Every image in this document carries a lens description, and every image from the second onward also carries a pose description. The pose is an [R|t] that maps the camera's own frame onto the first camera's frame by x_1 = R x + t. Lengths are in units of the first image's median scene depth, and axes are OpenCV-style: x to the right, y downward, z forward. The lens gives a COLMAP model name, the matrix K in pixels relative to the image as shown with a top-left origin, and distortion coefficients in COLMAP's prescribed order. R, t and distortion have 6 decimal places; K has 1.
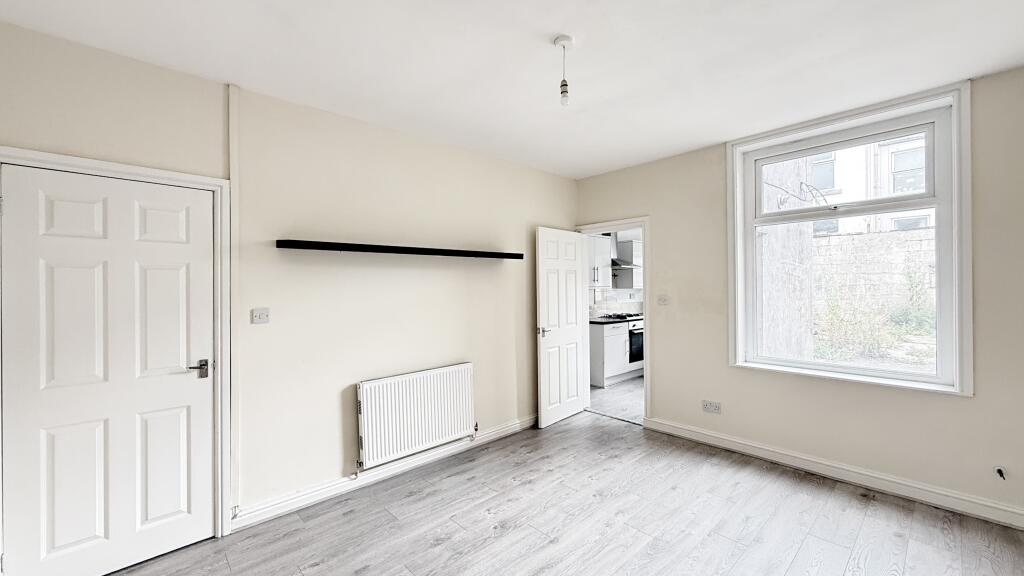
lens RADIAL K [[405.0, 0, 507.7], [0, 405.0, 289.9], [0, 0, 1]] dist [-0.000182, 0.000129]
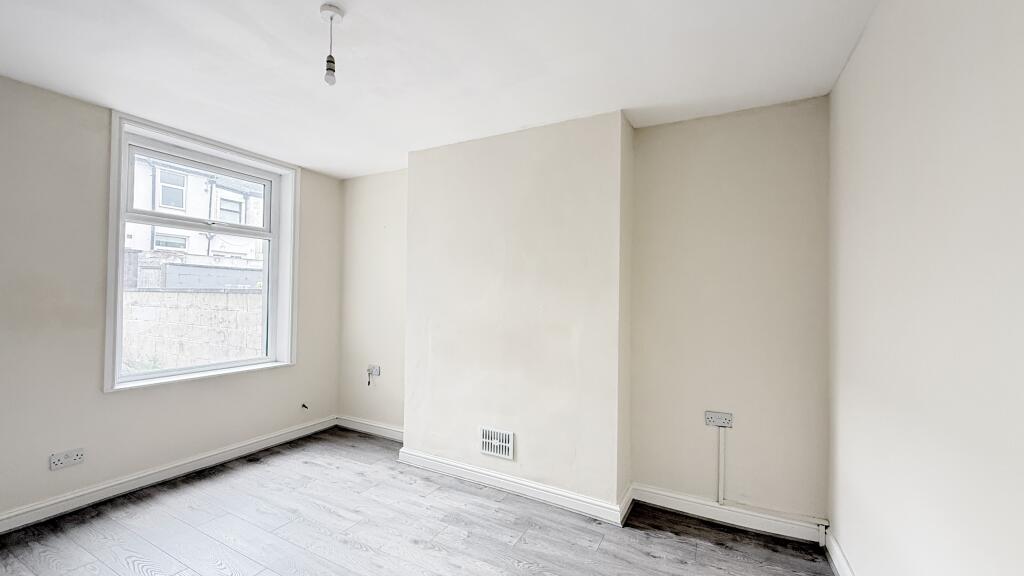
lens RADIAL K [[405.0, 0, 514.6], [0, 405.0, 288.4], [0, 0, 1]] dist [-0.000182, 0.000129]
pose [[-0.347979, 0.029520, 0.937037, -0.481221], [0.000289, 0.999507, -0.031381, 0.011770], [-0.937502, -0.010649, -0.347816, 0.547802]]
